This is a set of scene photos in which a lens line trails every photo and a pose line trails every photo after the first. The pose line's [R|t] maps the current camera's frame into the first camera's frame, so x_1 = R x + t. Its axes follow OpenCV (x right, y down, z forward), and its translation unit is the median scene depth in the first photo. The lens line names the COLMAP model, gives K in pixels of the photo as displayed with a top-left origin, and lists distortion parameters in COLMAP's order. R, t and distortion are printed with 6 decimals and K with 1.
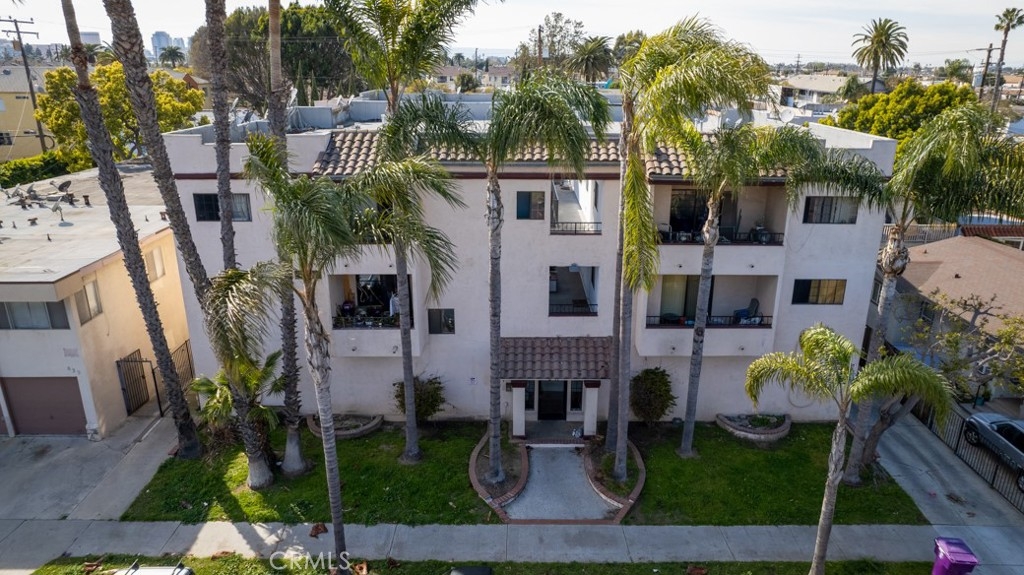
lens RADIAL K [[652.2, 0, 518.7], [0, 652.2, 287.7], [0, 0, 1]] dist [-0.020449, 0.008331]
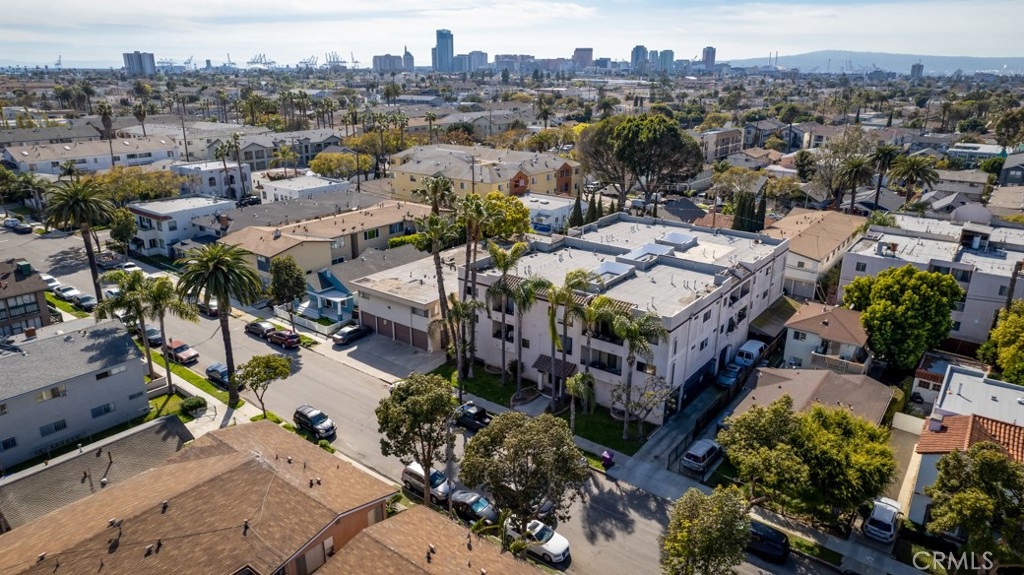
lens RADIAL K [[652.2, 0, 509.7], [0, 652.2, 286.4], [0, 0, 1]] dist [-0.020449, 0.008331]
pose [[0.786728, 0.191136, -0.586964, 1.499037], [-0.198863, 0.978640, 0.052136, -0.337761], [0.584391, 0.075709, 0.807933, -1.405453]]
